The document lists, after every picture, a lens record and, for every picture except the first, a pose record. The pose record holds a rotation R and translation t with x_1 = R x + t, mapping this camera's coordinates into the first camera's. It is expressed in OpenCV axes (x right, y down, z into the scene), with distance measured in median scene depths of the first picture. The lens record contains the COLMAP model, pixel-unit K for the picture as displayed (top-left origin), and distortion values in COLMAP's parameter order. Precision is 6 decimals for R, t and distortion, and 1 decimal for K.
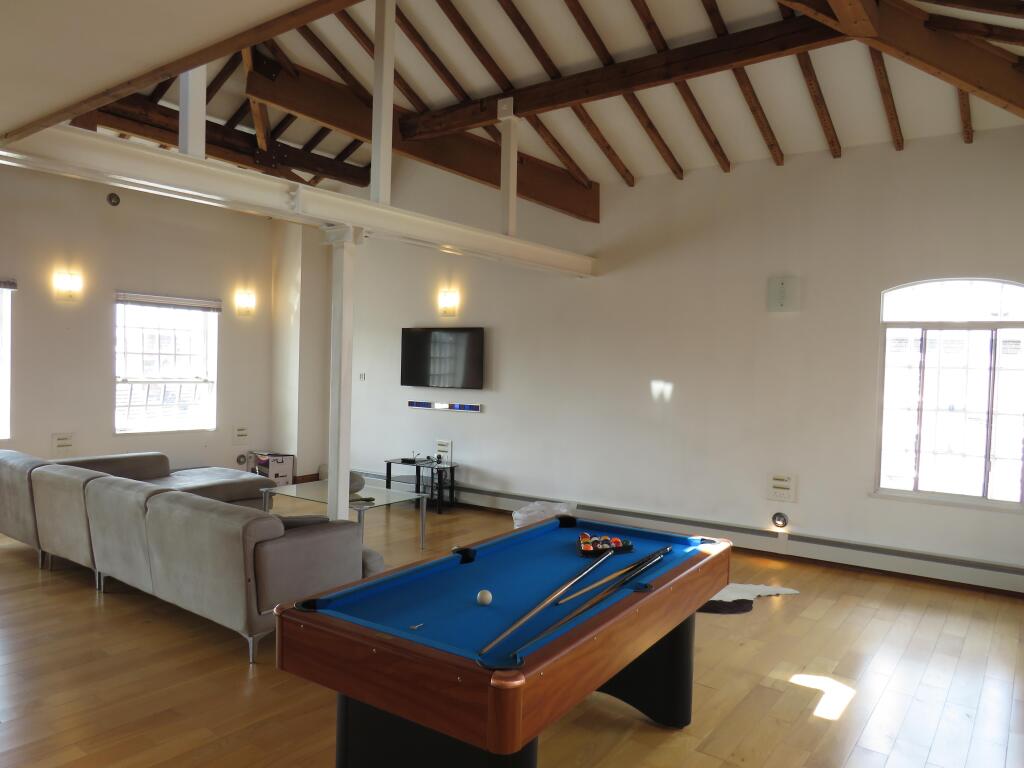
lens RADIAL K [[726.1, 0, 512.0], [0, 726.1, 384.0], [0, 0, 1]] dist [-0.045015, 0.001394]
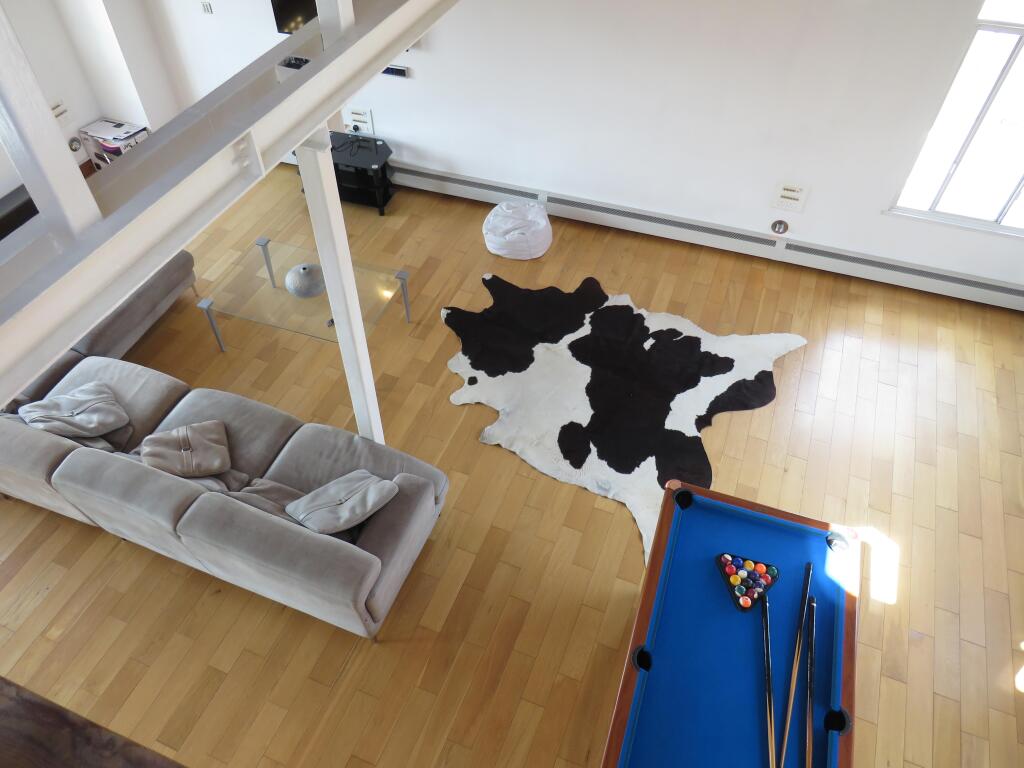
lens RADIAL K [[700.5, 0, 512.0], [0, 700.5, 384.0], [0, 0, 1]] dist [-0.034863, 0.005212]
pose [[0.962855, -0.220485, 0.155875, -0.155169], [0.027703, 0.654891, 0.755216, -0.376999], [-0.268595, -0.722845, 0.636673, 0.362294]]
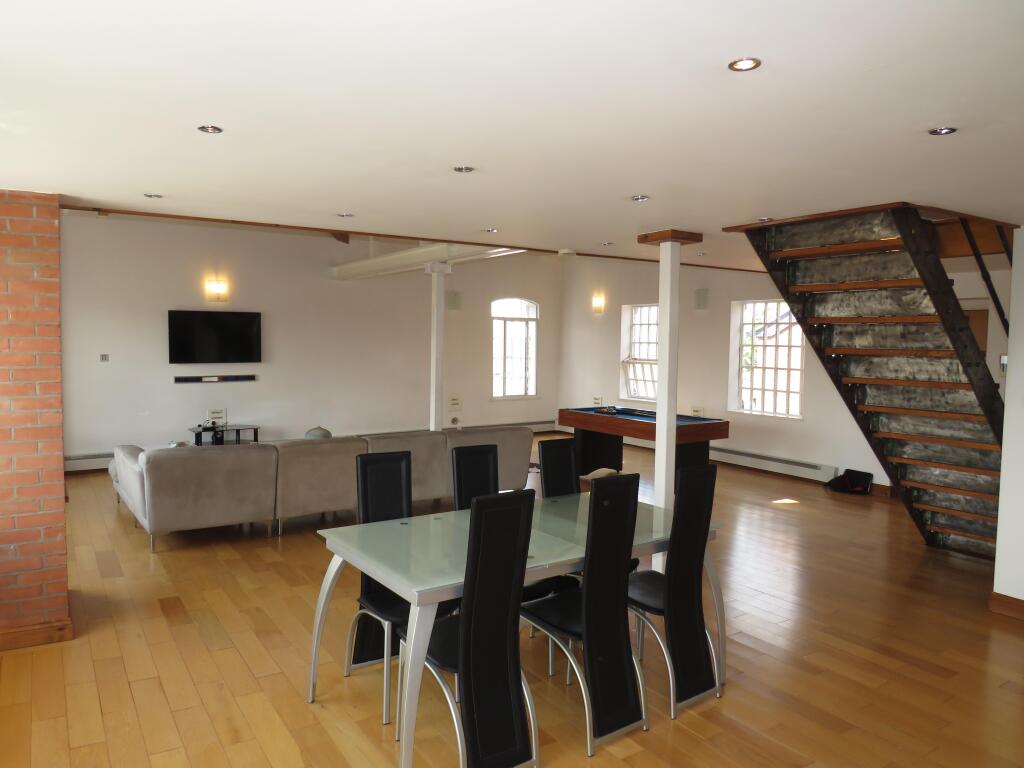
lens RADIAL K [[726.1, 0, 512.0], [0, 726.1, 384.0], [0, 0, 1]] dist [-0.045015, 0.001394]
pose [[0.344105, -0.091784, 0.934434, -1.343835], [0.015782, 0.995635, 0.091984, -0.080048], [-0.938798, -0.016905, 0.344052, 0.207259]]
